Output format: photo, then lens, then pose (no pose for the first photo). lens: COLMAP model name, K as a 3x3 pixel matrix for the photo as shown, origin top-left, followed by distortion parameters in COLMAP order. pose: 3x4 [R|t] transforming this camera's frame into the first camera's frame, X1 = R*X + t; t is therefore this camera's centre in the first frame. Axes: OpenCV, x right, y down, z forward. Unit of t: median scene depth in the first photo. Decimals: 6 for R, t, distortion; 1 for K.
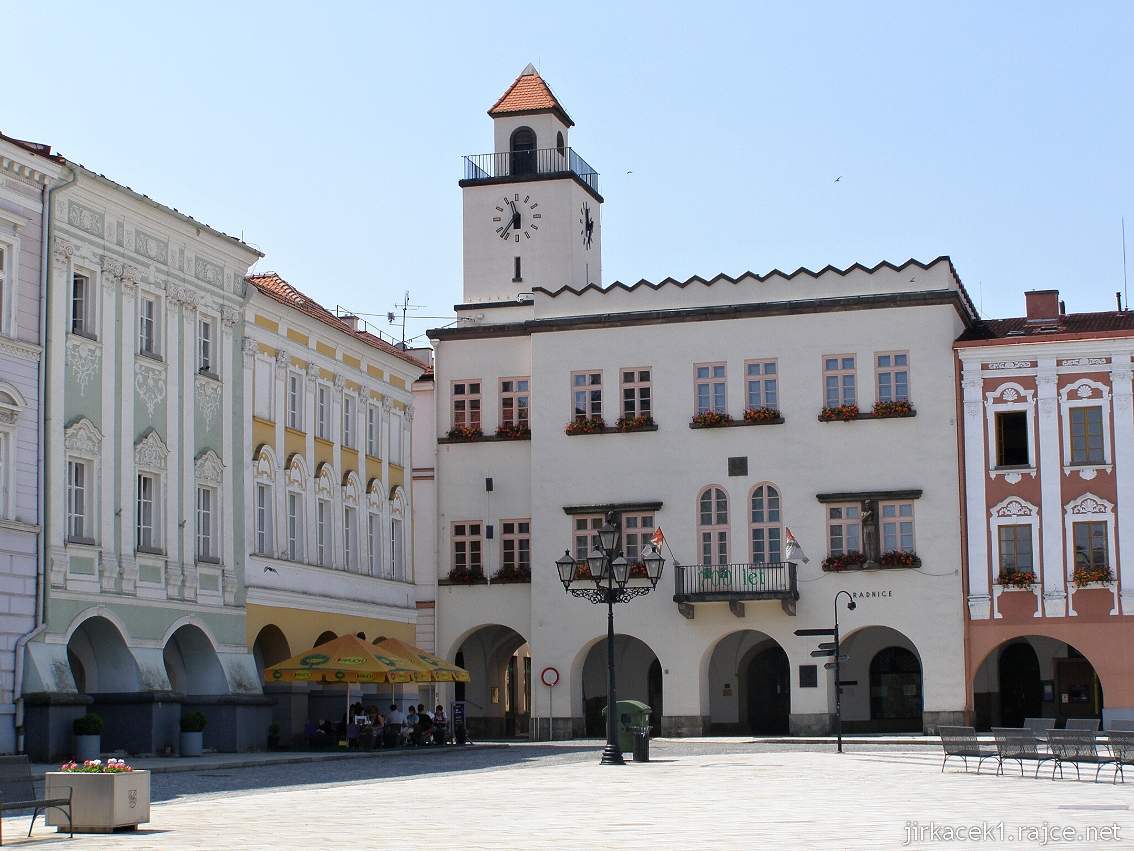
lens RADIAL K [[2227.0, 0, 567.0], [0, 2227.0, 425.5], [0, 0, 1]] dist [0.027181, -0.019889]
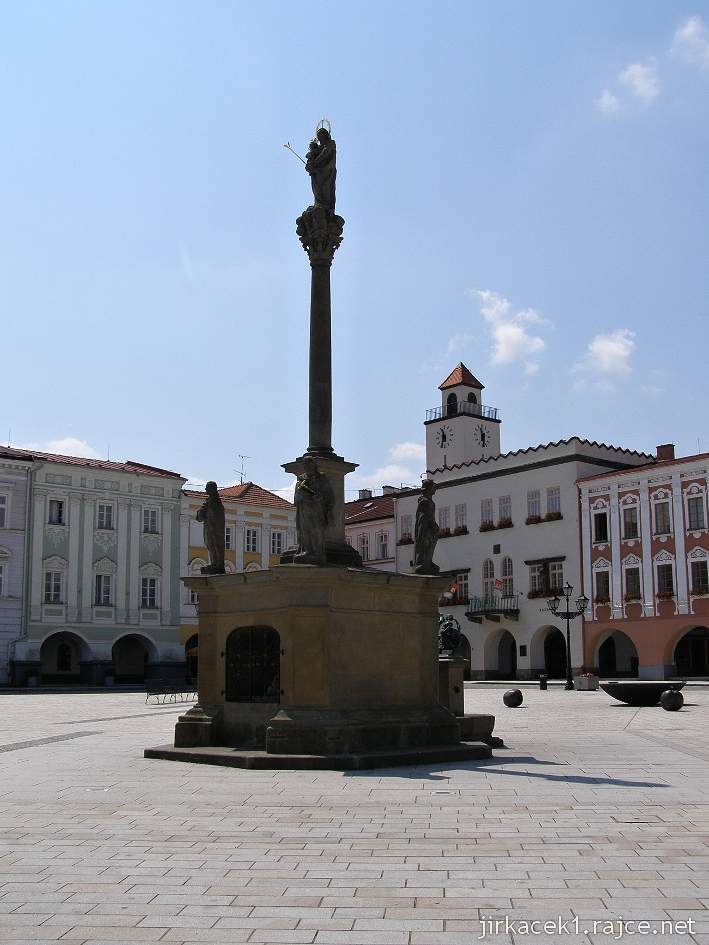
lens RADIAL K [[1106.7, 0, 356.0], [0, 1106.7, 498.8], [0, 0, 1]] dist [-0.075256, 0.008633]
pose [[0.831823, -0.085305, -0.548446, 0.543200], [0.071372, 0.996355, -0.046724, 0.010662], [0.550432, -0.000277, 0.834880, 0.079977]]
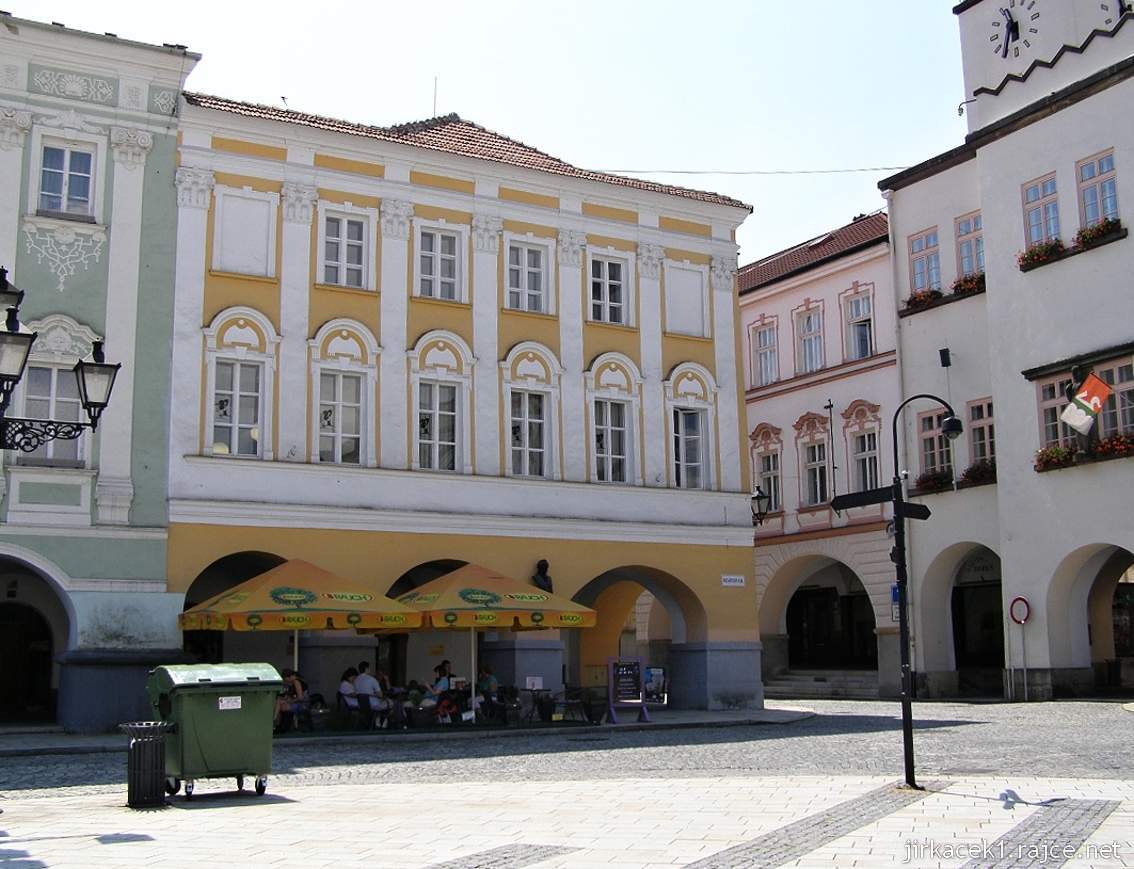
lens RADIAL K [[1381.2, 0, 566.5], [0, 1381.2, 416.2], [0, 0, 1]] dist [-0.102308, 0.031861]
pose [[0.710113, -0.122987, -0.693263, 0.204278], [0.097783, 0.992311, -0.075879, 0.072819], [0.697265, -0.013907, 0.716679, 0.611596]]
